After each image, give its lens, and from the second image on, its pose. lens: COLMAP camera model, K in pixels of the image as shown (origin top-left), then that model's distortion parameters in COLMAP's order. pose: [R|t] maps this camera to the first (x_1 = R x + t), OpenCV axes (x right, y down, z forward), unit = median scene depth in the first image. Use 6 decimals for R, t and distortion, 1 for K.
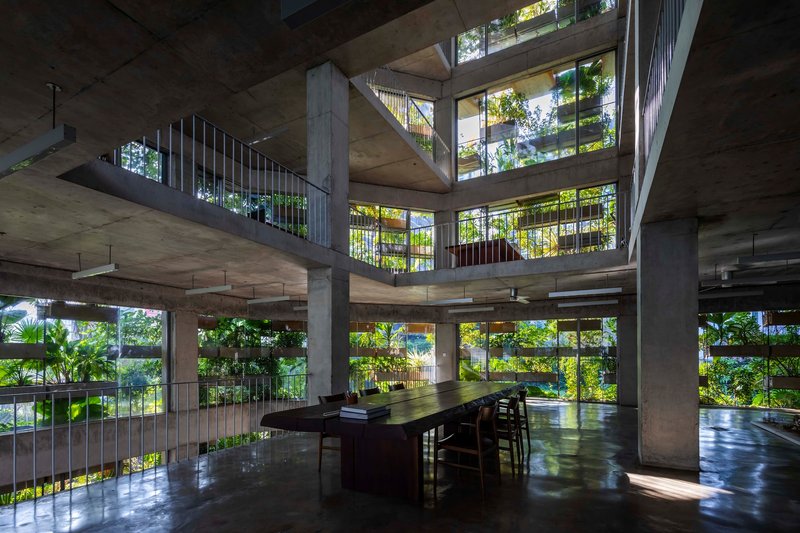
lens RADIAL K [[392.8, 0, 392.2], [0, 392.8, 349.3], [0, 0, 1]] dist [0.001494, -0.002566]
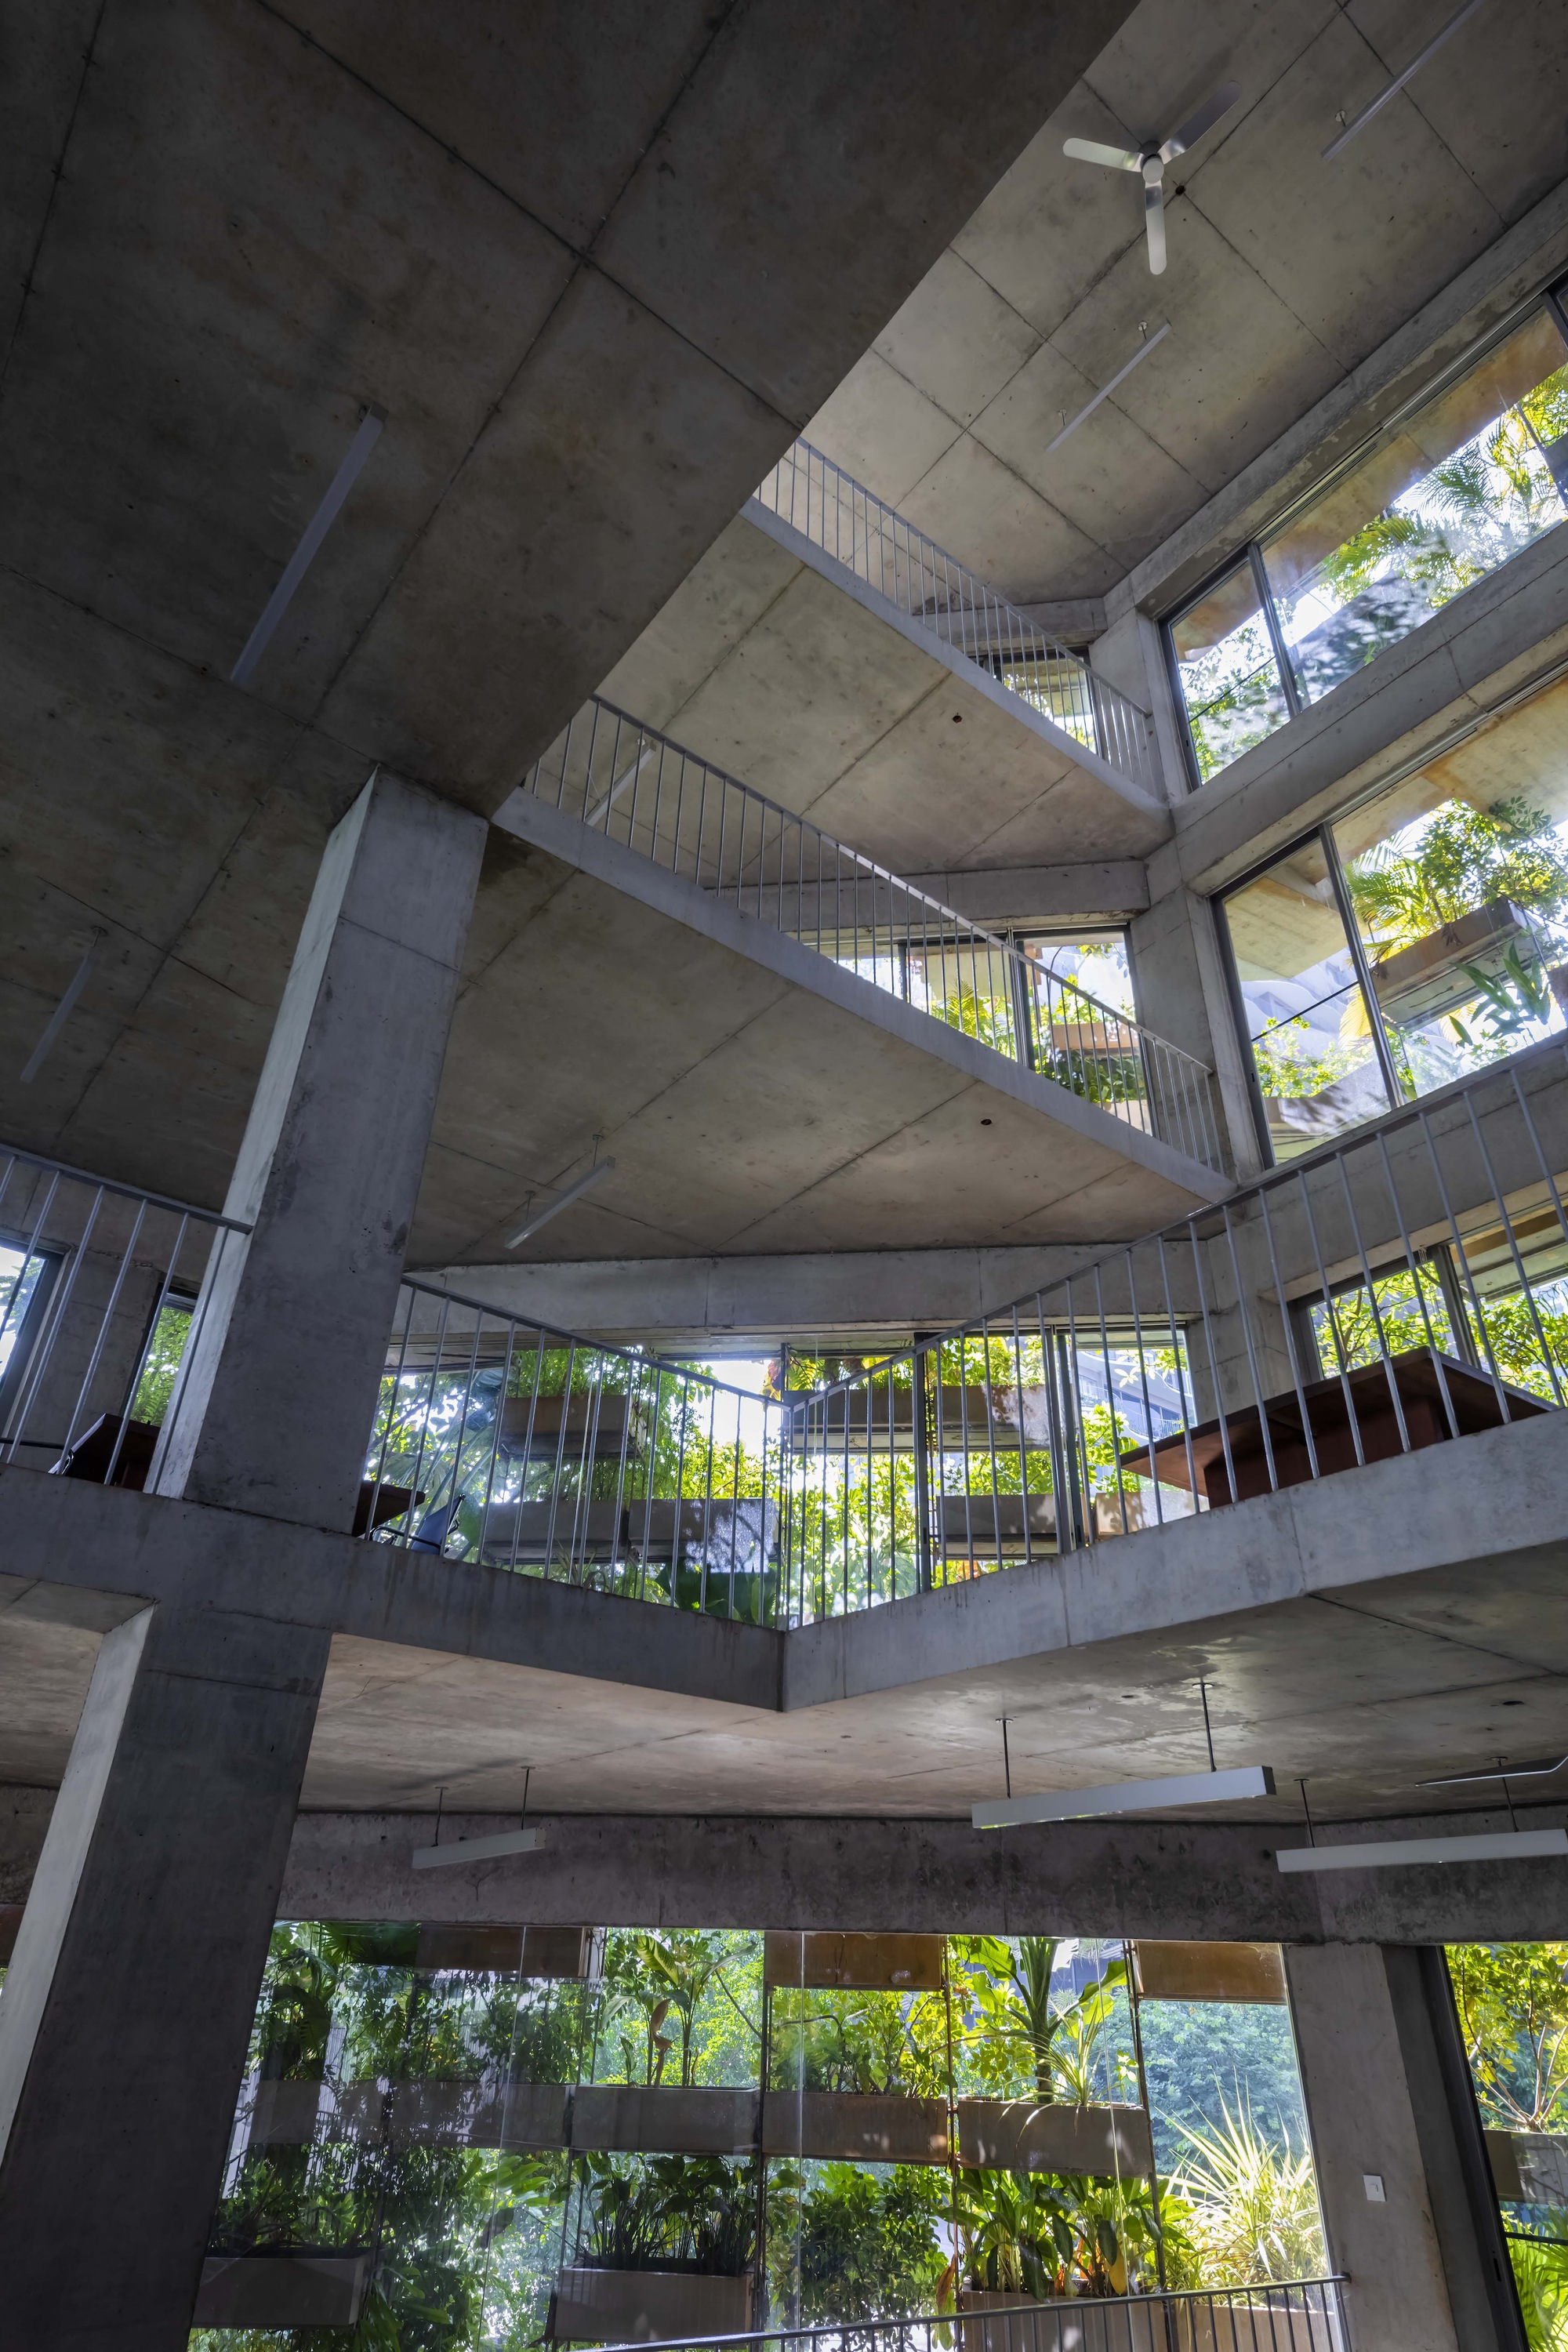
lens RADIAL K [[1359.4, 0, 767.9], [0, 1359.4, 1172.9], [0, 0, 1]] dist [0.021196, 0.002078]
pose [[0.912774, -0.197011, -0.357814, 0.246853], [-0.019643, 0.853811, -0.520212, -0.049622], [0.407993, 0.481864, 0.775467, 0.417385]]
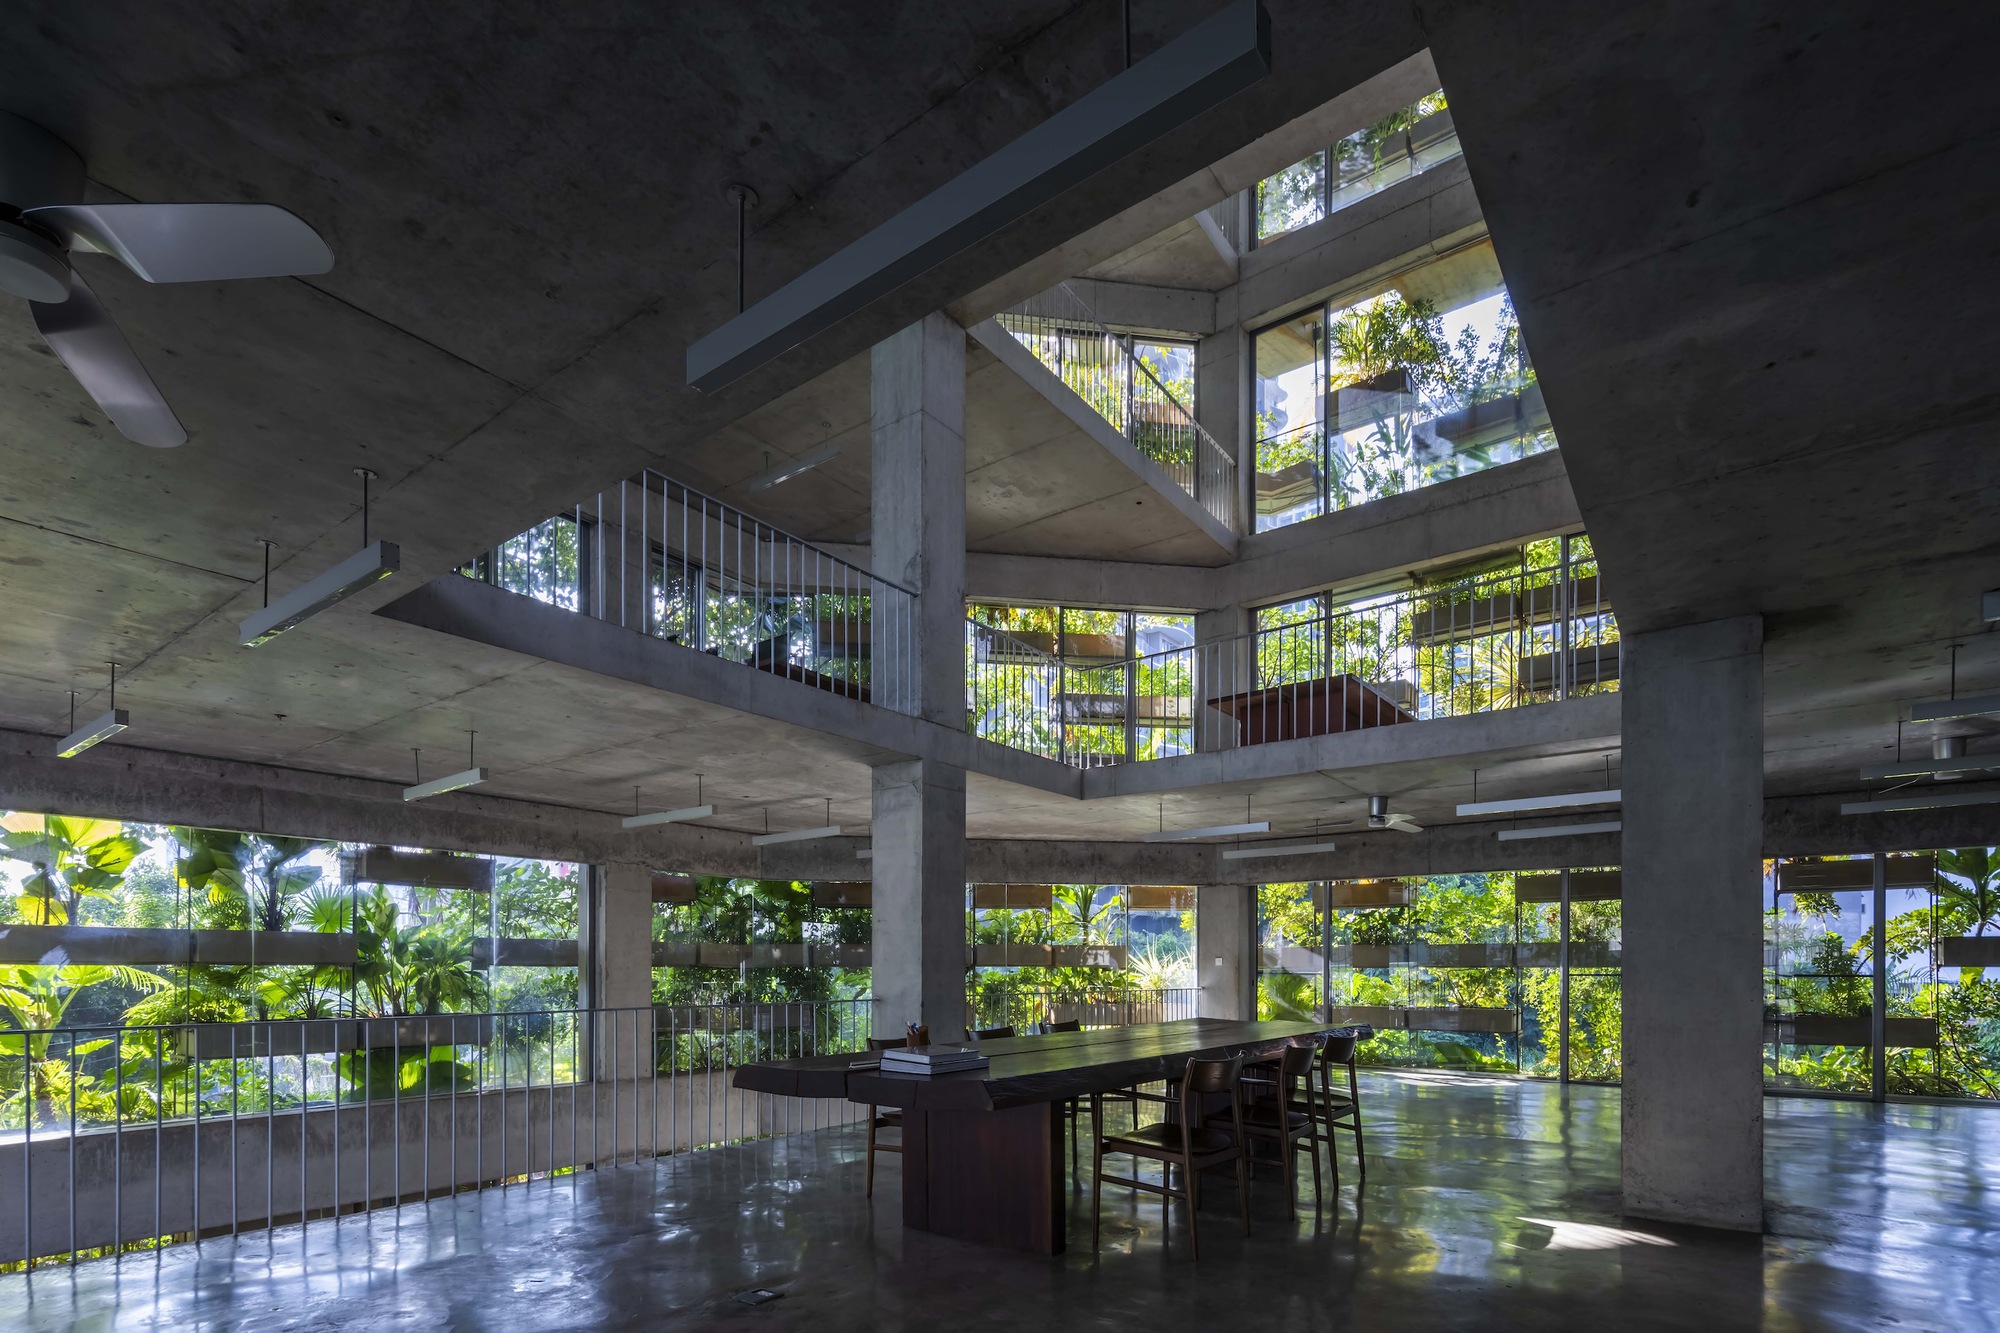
lens RADIAL K [[981.9, 0, 971.3], [0, 981.9, 959.7], [0, 0, 1]] dist [0.001494, -0.002566]
pose [[0.986495, 0.001809, -0.163780, 0.061507], [-0.000982, 0.999986, 0.005127, 0.008911], [0.163787, -0.004897, 0.986484, -0.068301]]
